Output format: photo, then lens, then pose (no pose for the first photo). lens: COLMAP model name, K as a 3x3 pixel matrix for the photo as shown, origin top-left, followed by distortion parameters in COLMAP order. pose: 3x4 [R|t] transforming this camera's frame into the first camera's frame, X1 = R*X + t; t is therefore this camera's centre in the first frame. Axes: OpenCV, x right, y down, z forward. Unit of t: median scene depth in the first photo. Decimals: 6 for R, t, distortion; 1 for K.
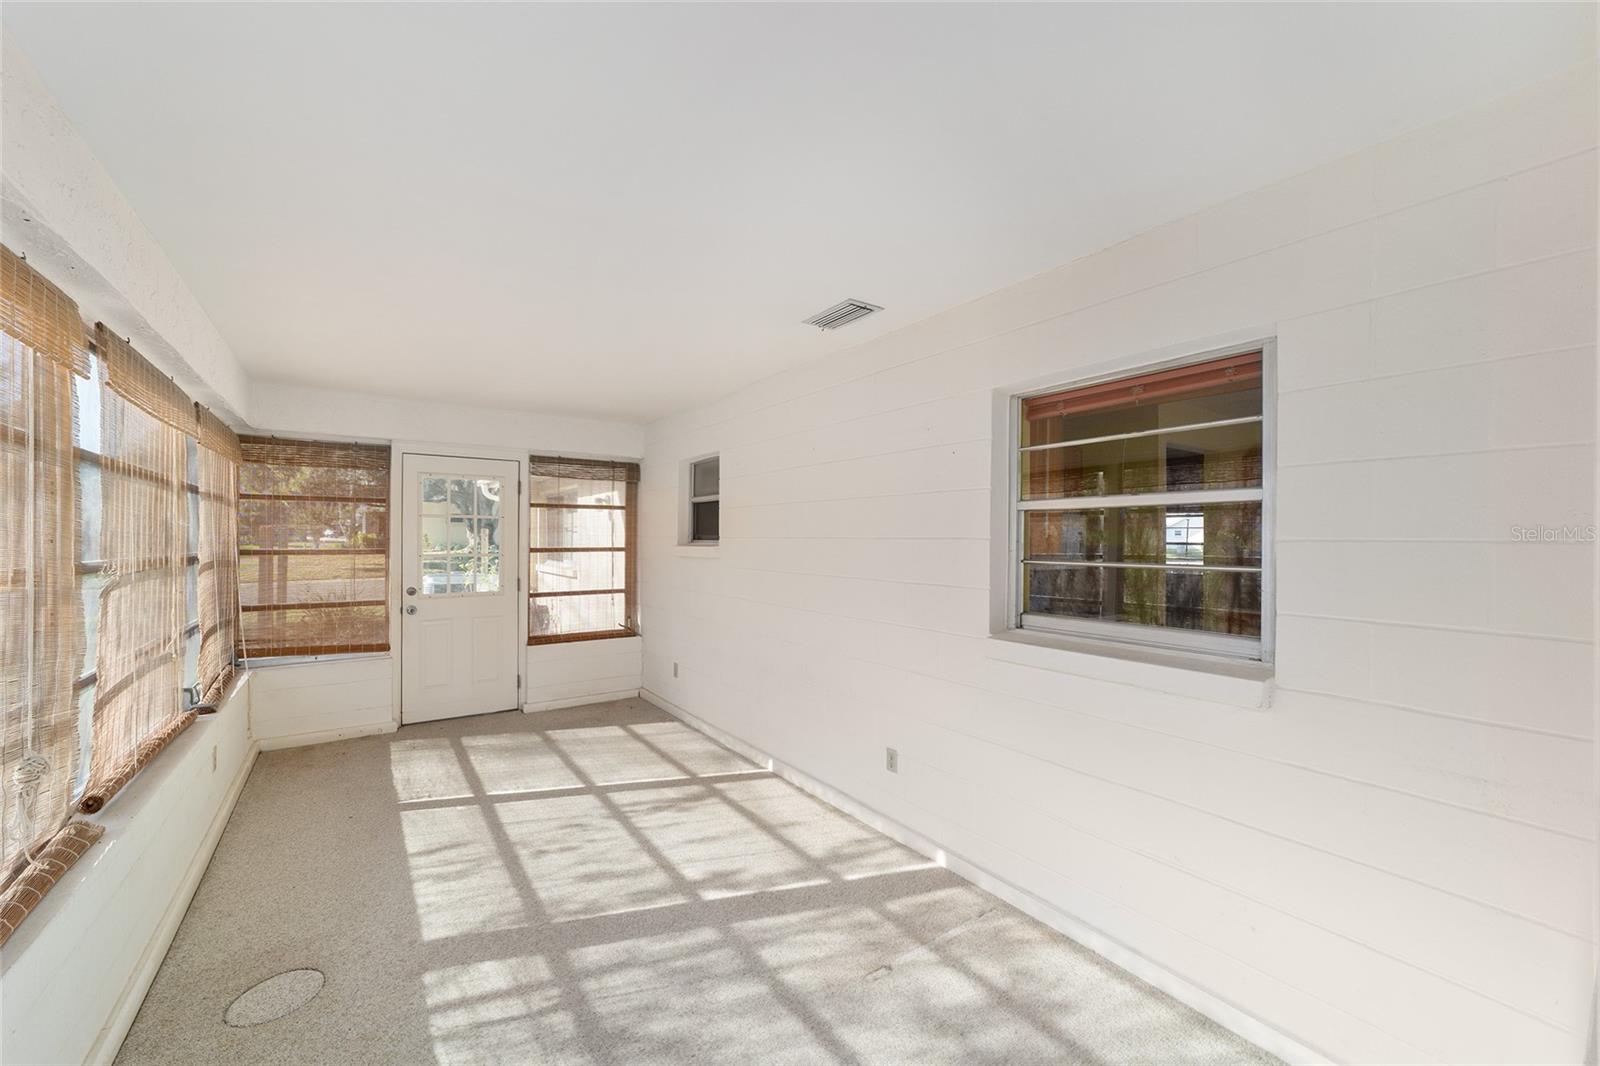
lens RADIAL K [[614.5, 0, 796.1], [0, 614.5, 535.4], [0, 0, 1]] dist [-0.012464, 0.008561]
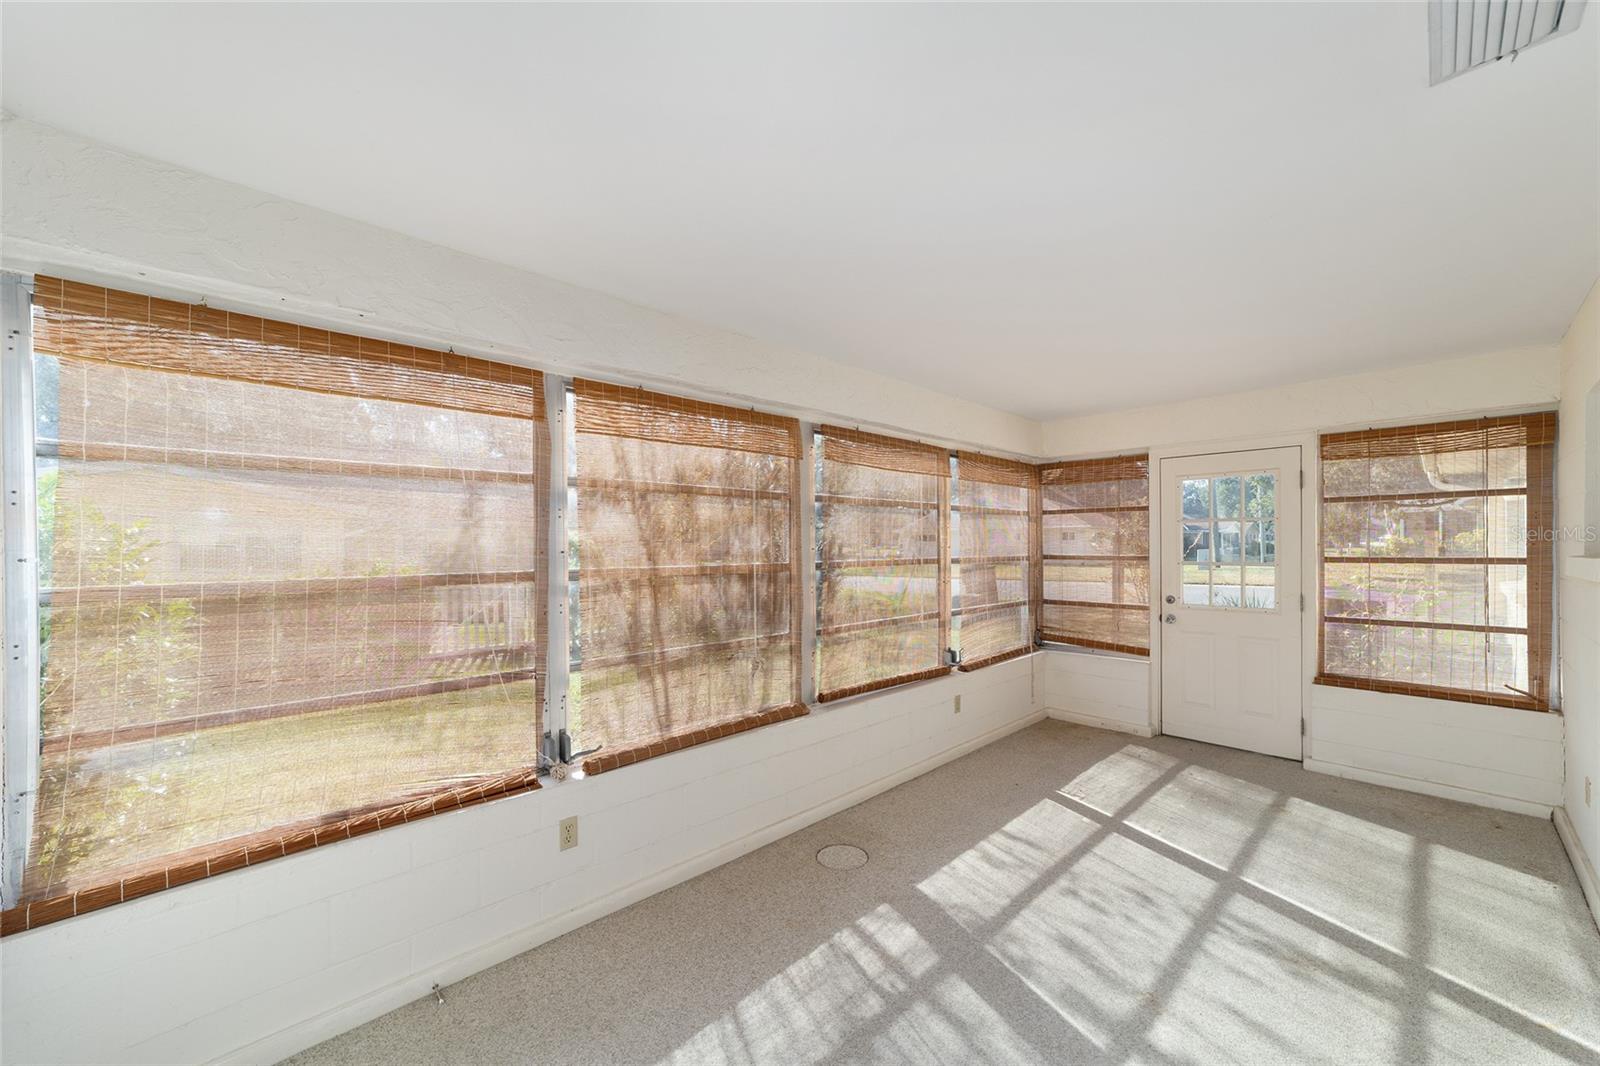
lens RADIAL K [[614.5, 0, 796.1], [0, 614.5, 535.4], [0, 0, 1]] dist [-0.012464, 0.008561]
pose [[0.161241, -0.018550, -0.986741, 0.322272], [0.010196, 0.999801, -0.017130, 0.000956], [0.986862, -0.007298, 0.161398, 0.351394]]
